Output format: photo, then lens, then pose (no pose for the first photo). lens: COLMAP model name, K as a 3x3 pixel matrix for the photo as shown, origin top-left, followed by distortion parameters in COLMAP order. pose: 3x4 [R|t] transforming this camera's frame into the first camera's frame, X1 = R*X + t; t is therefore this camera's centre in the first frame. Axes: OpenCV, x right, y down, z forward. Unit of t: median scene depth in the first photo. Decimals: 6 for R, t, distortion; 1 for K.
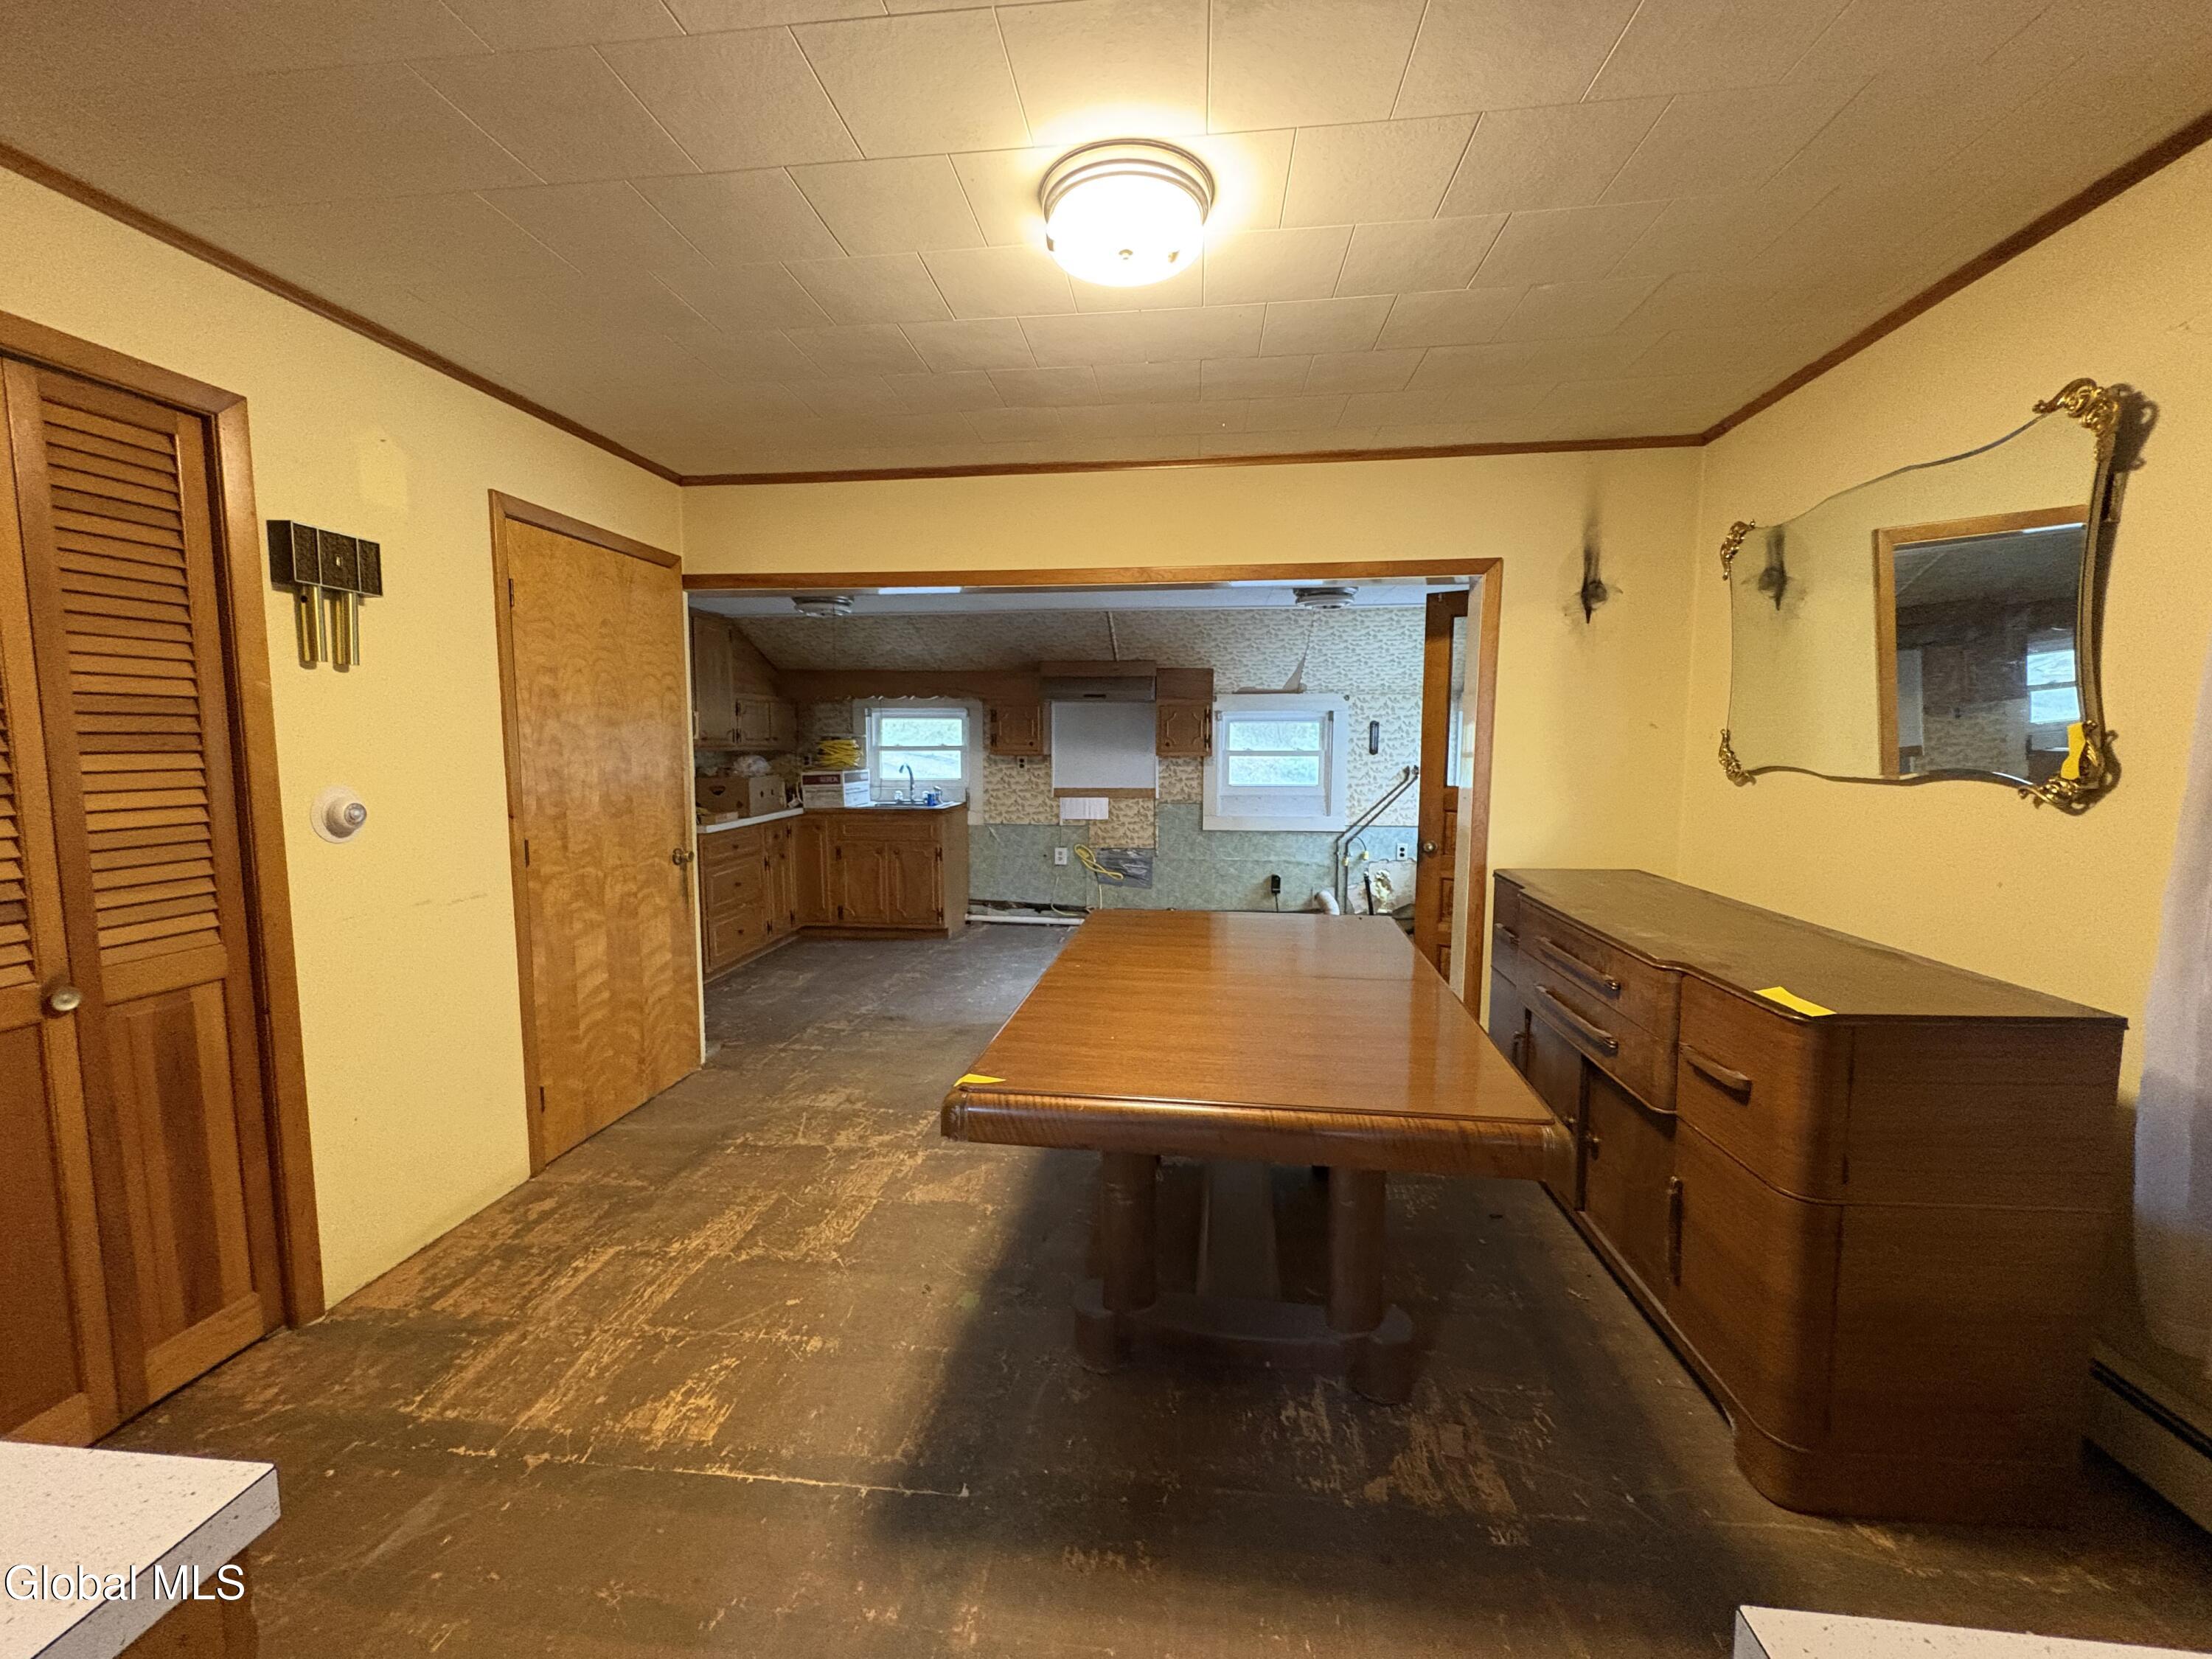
lens RADIAL K [[878.9, 0, 1102.7], [0, 878.9, 826.6], [0, 0, 1]] dist [-0.000381, 0.000393]
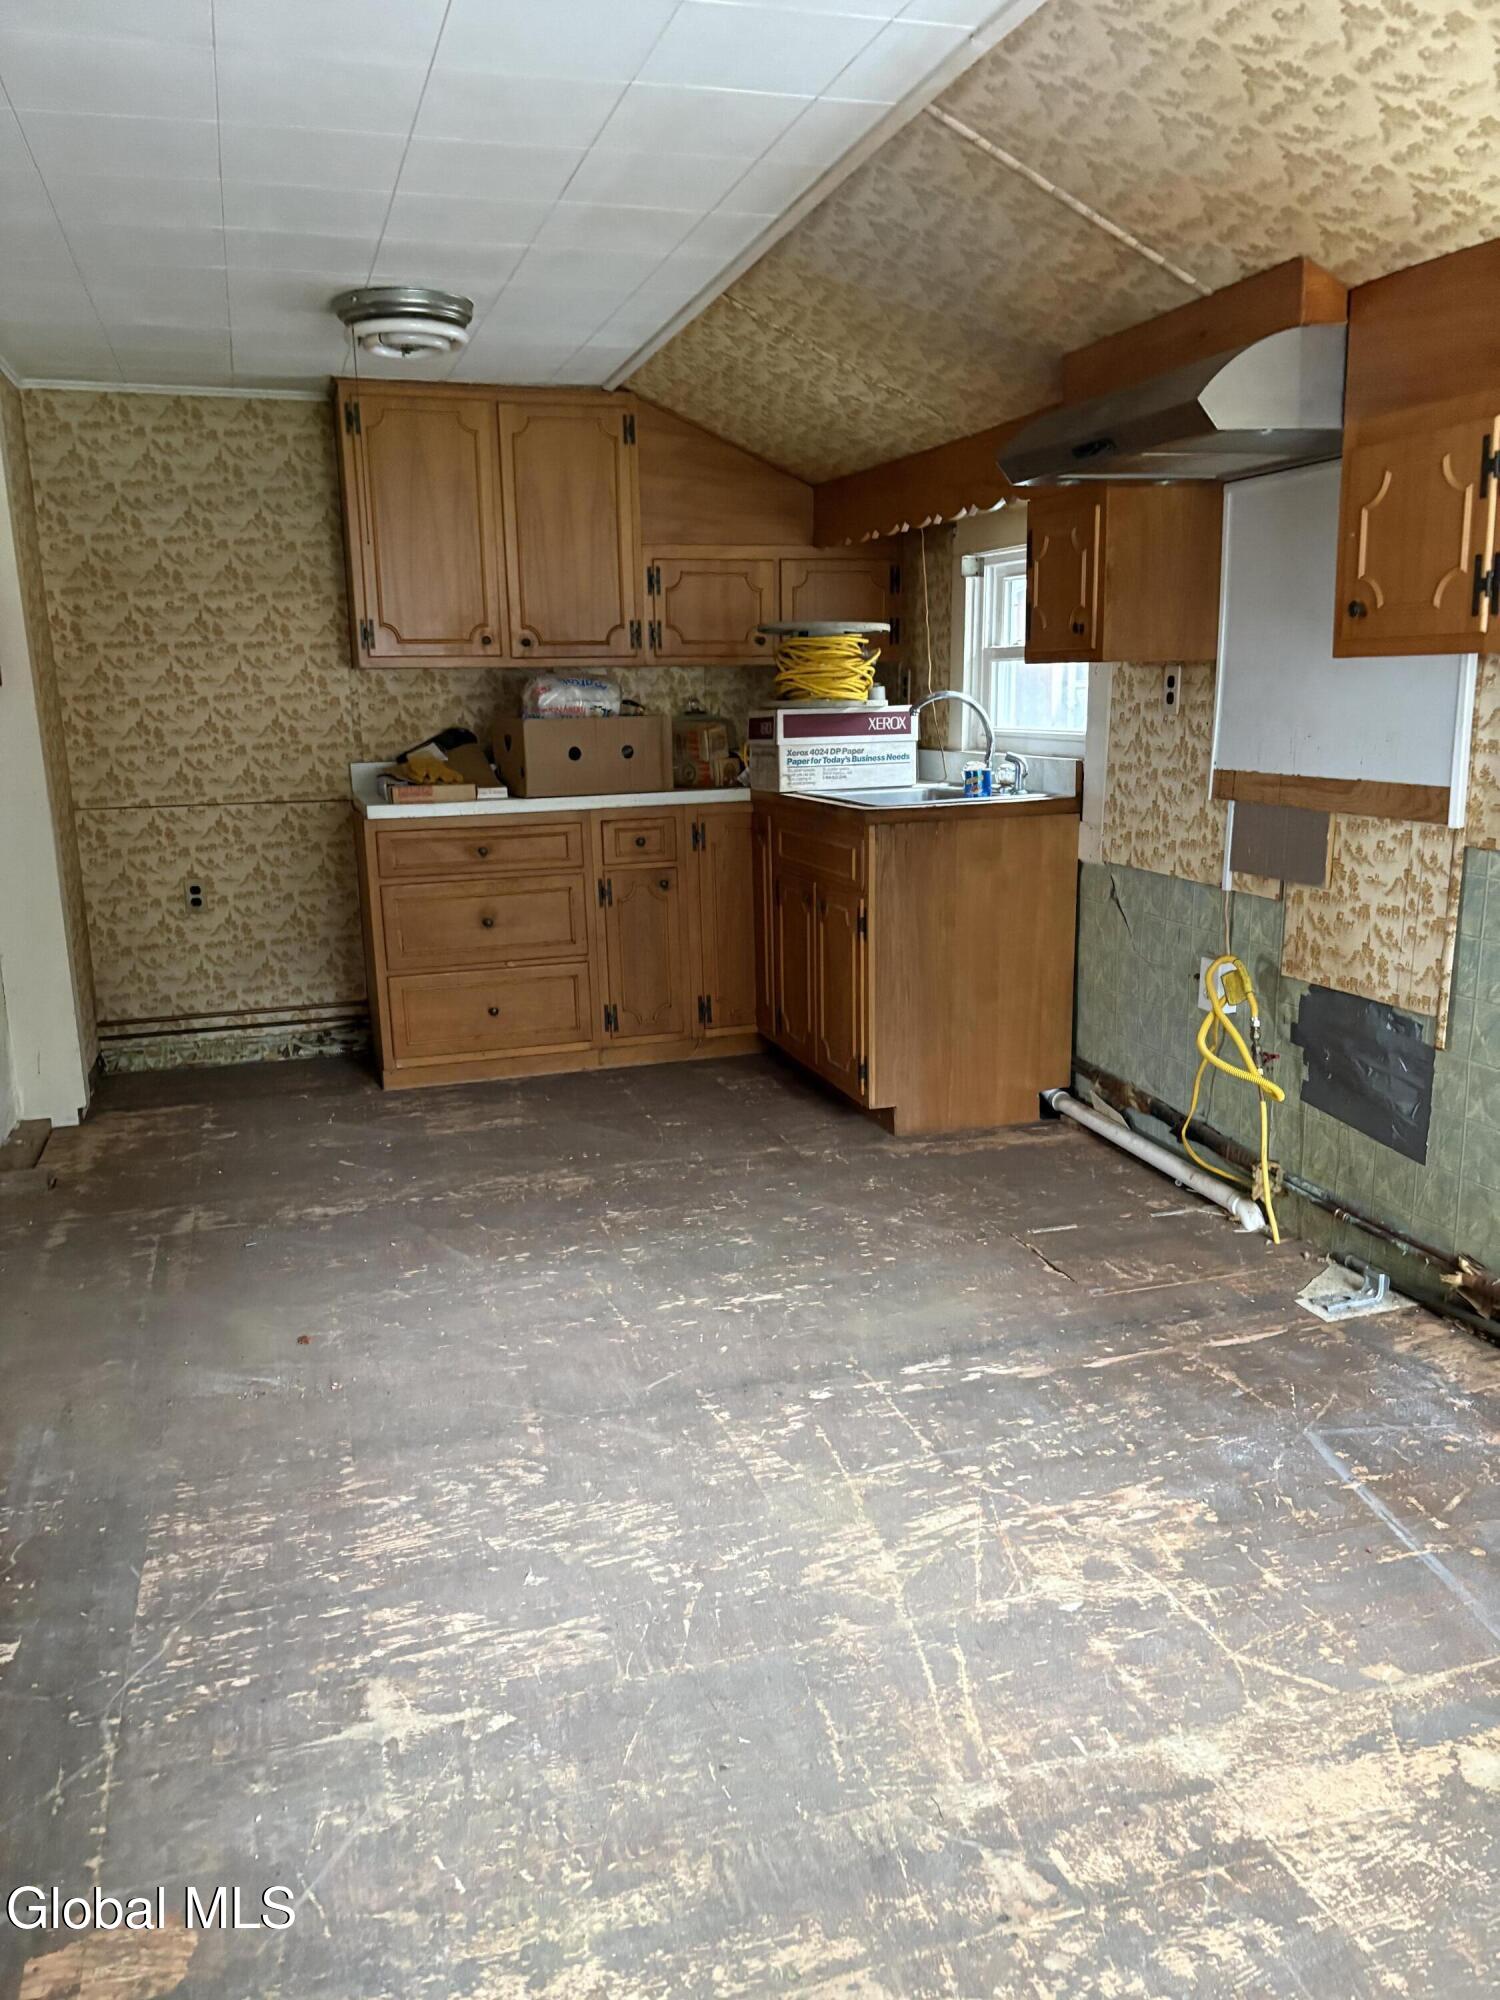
lens RADIAL K [[1513.6, 0, 747.1], [0, 1513.6, 1010.9], [0, 0, 1]] dist [0.054405, -0.016080]
pose [[0.397670, 0.188870, -0.897879, 0.404143], [-0.069504, 0.981973, 0.175776, -0.045334], [0.914892, -0.007494, 0.403628, 0.652635]]
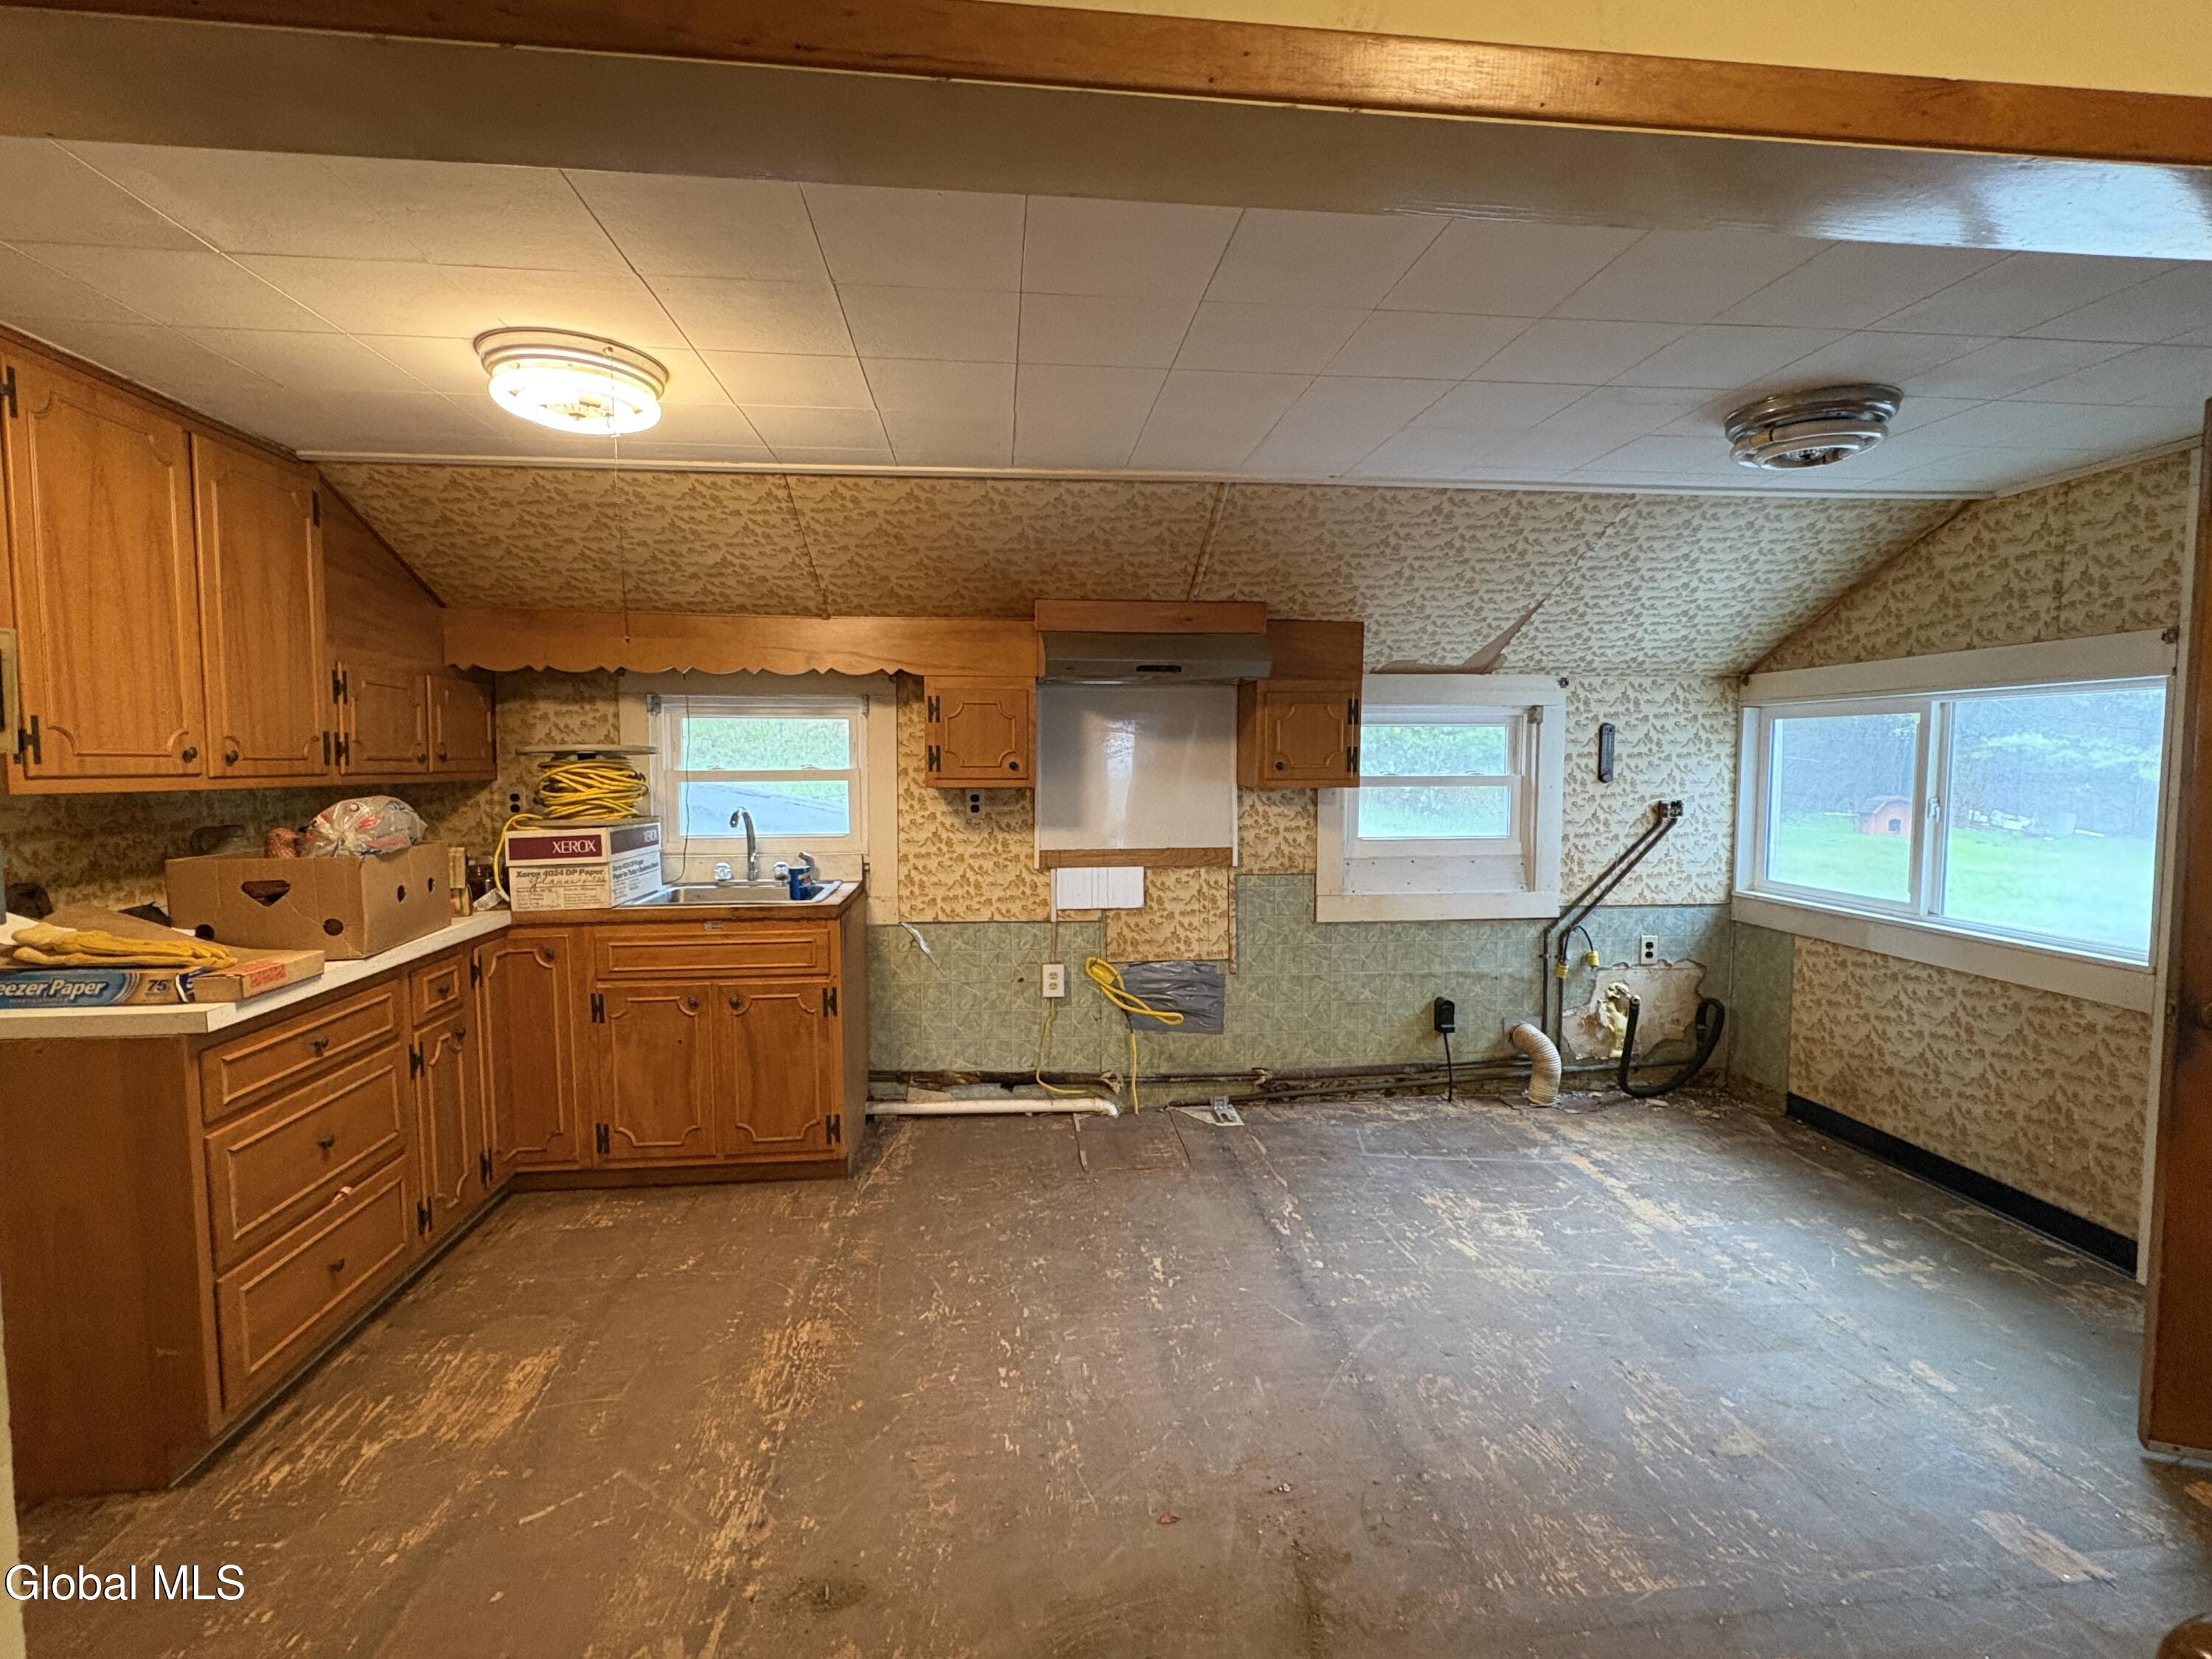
lens RADIAL K [[1017.8, 0, 1104.2], [0, 1017.8, 825.9], [0, 0, 1]] dist [0.002137, -0.000785]
pose [[0.977370, -0.015927, 0.210938, -0.152004], [0.022940, 0.999261, -0.030841, -0.040680], [-0.210291, 0.034982, 0.977013, 0.422201]]
